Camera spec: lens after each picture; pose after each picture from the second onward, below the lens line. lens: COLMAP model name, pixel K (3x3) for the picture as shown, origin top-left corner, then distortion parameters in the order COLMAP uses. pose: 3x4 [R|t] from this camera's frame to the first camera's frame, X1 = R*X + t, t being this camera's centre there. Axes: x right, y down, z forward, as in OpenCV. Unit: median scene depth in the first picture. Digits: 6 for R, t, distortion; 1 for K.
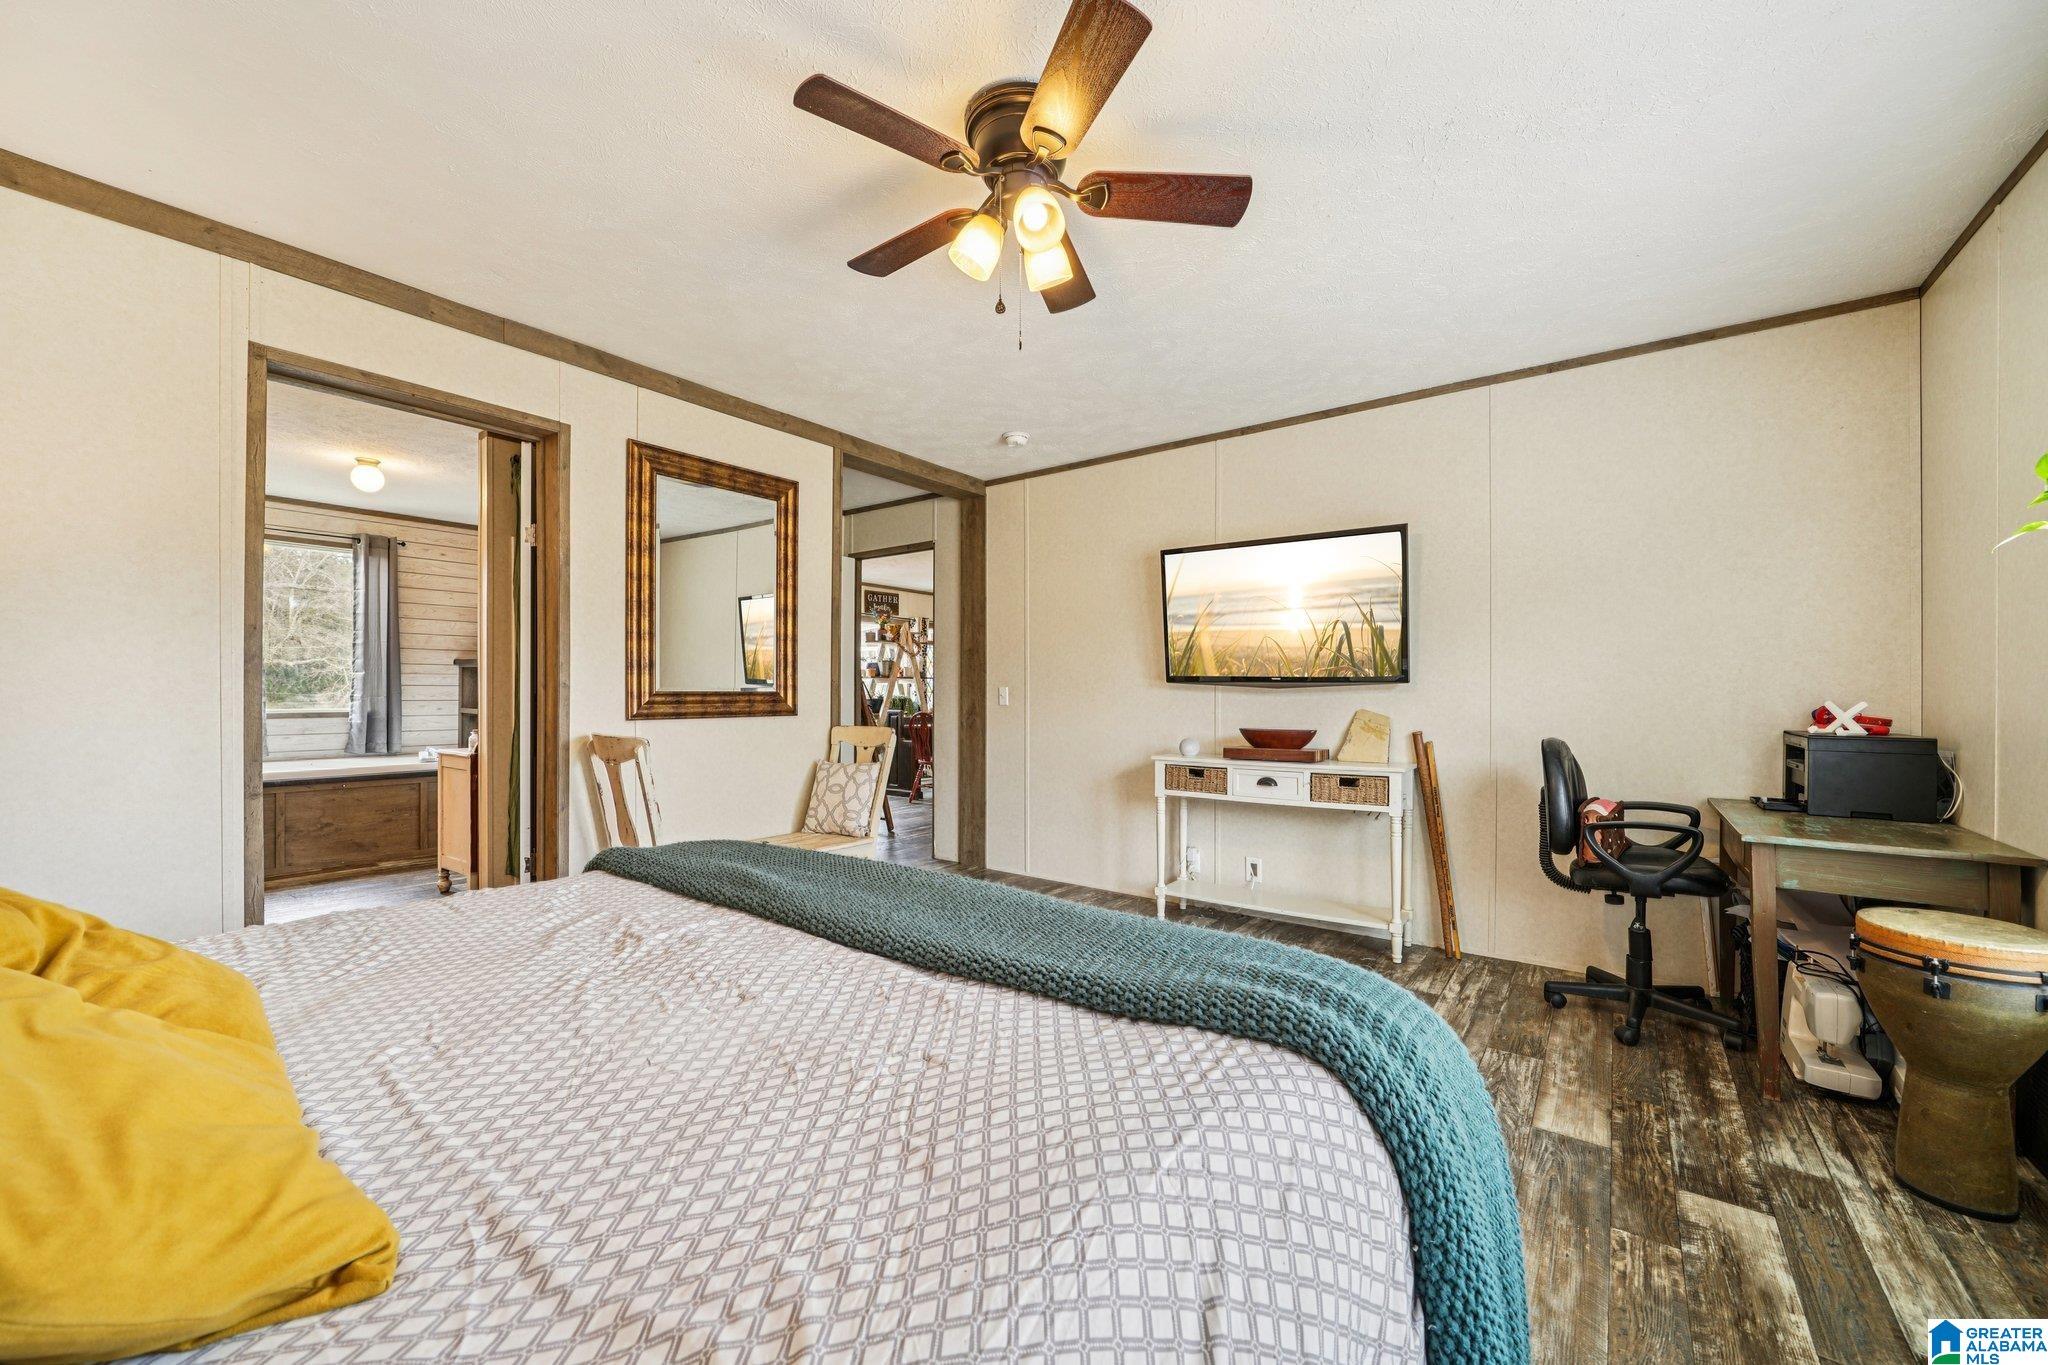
lens RADIAL K [[768.9, 0, 995.9], [0, 768.9, 694.0], [0, 0, 1]] dist [-0.016130, 0.000637]
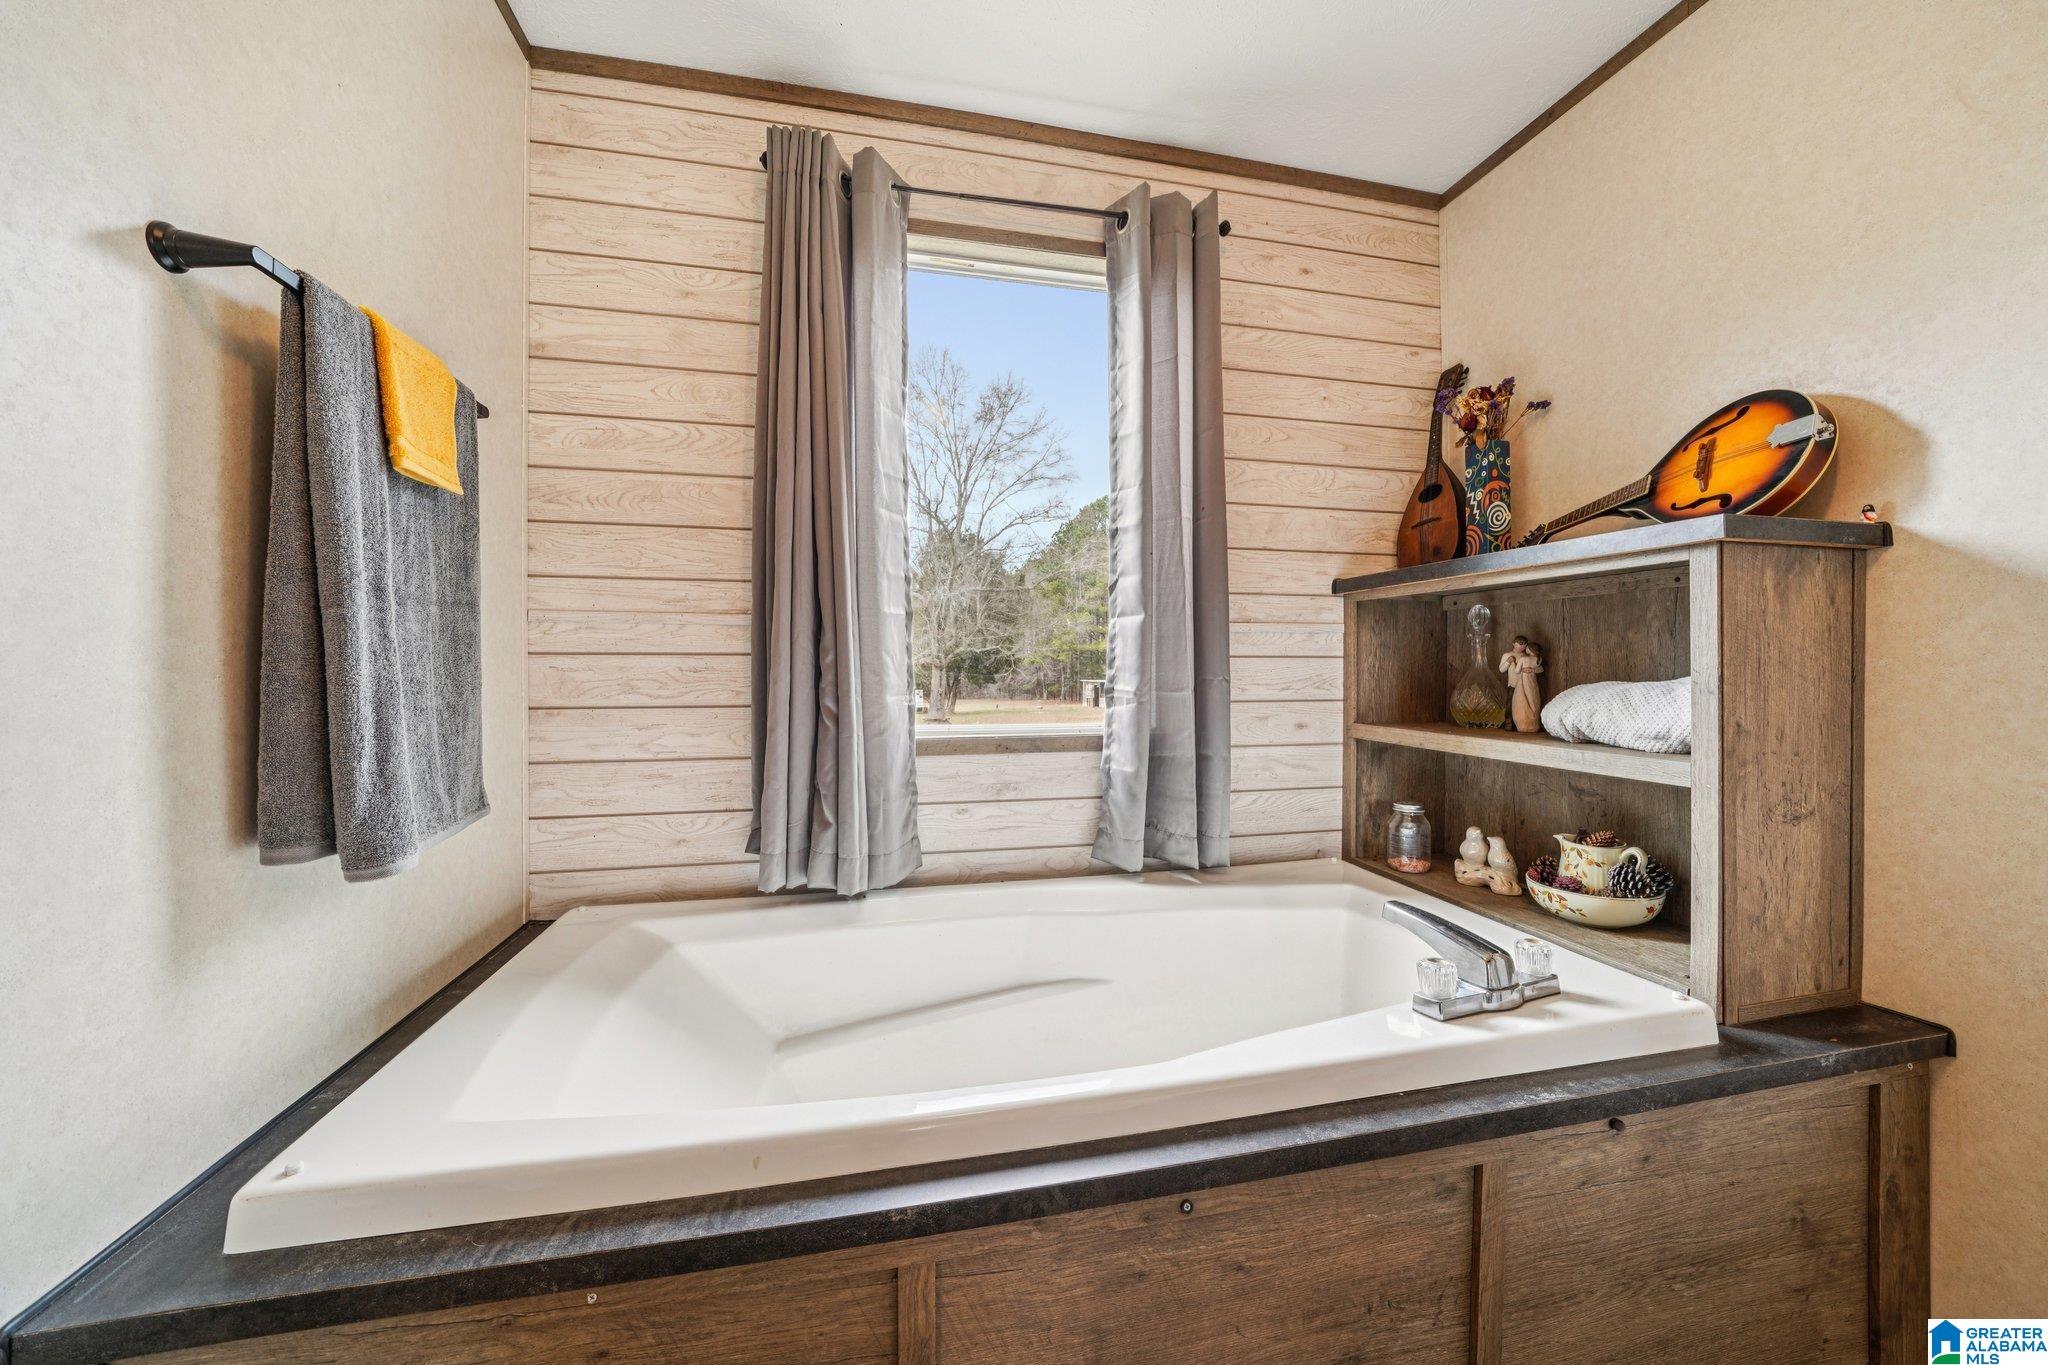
lens RADIAL K [[768.9, 0, 1029.9], [0, 768.9, 681.4], [0, 0, 1]] dist [-0.016130, 0.000637]
pose [[0.777532, 0.004693, -0.628825, -0.657959], [0.001122, 0.999960, 0.008849, -0.003270], [0.628842, -0.007586, 0.777496, 0.711747]]
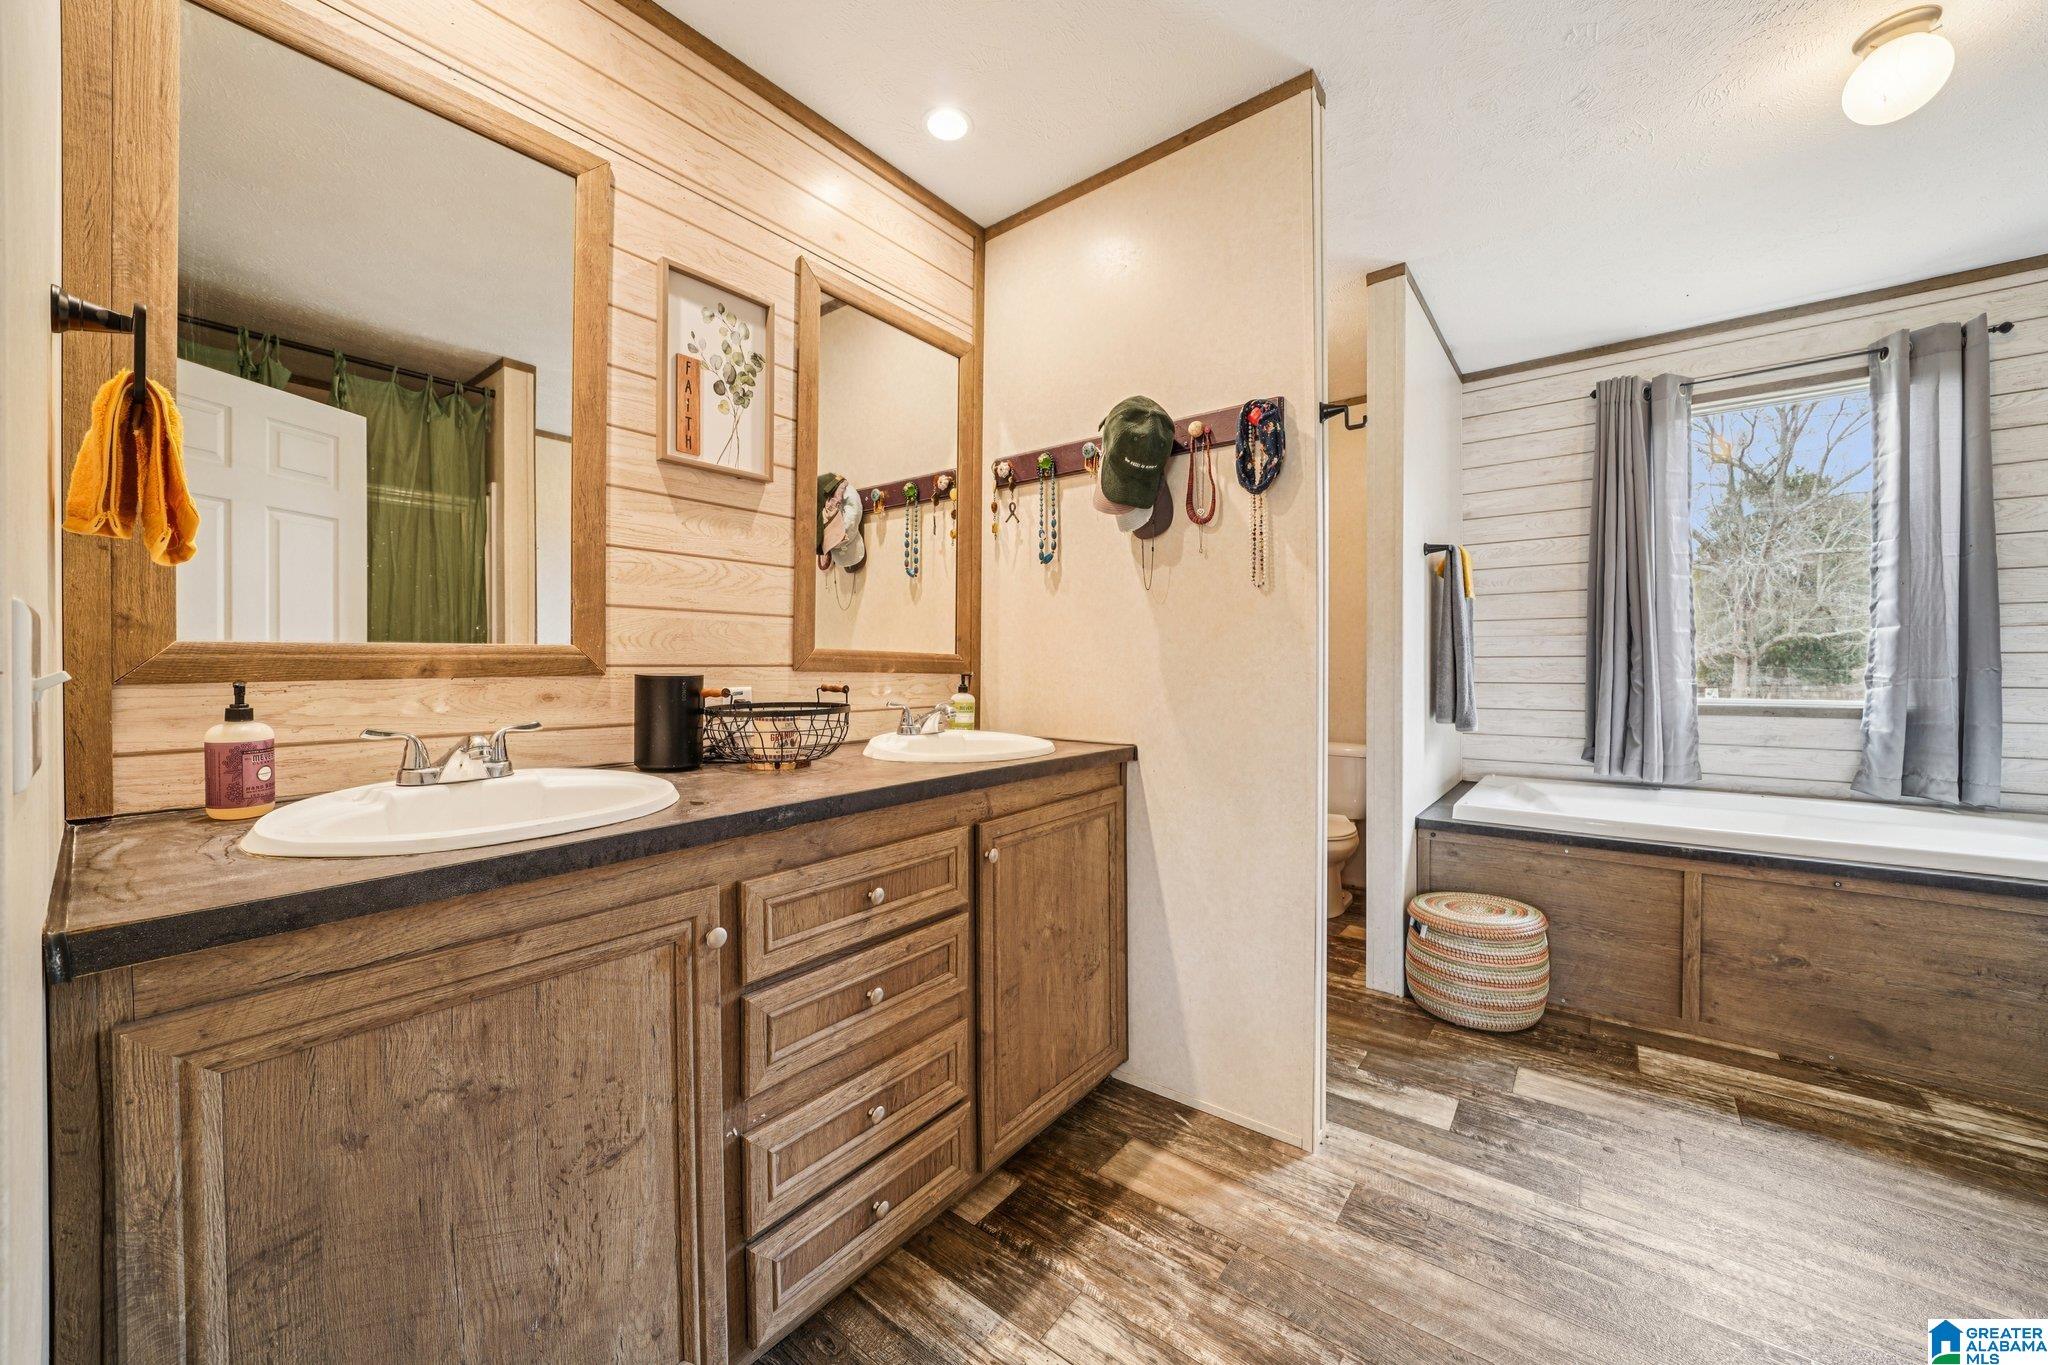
lens RADIAL K [[768.9, 0, 1005.0], [0, 768.9, 672.3], [0, 0, 1]] dist [-0.016130, 0.000637]
pose [[-0.002745, 0.003425, -0.999990, -0.360188], [-0.000750, 0.999994, 0.003427, -0.000937], [0.999996, 0.000760, -0.002743, 0.443874]]
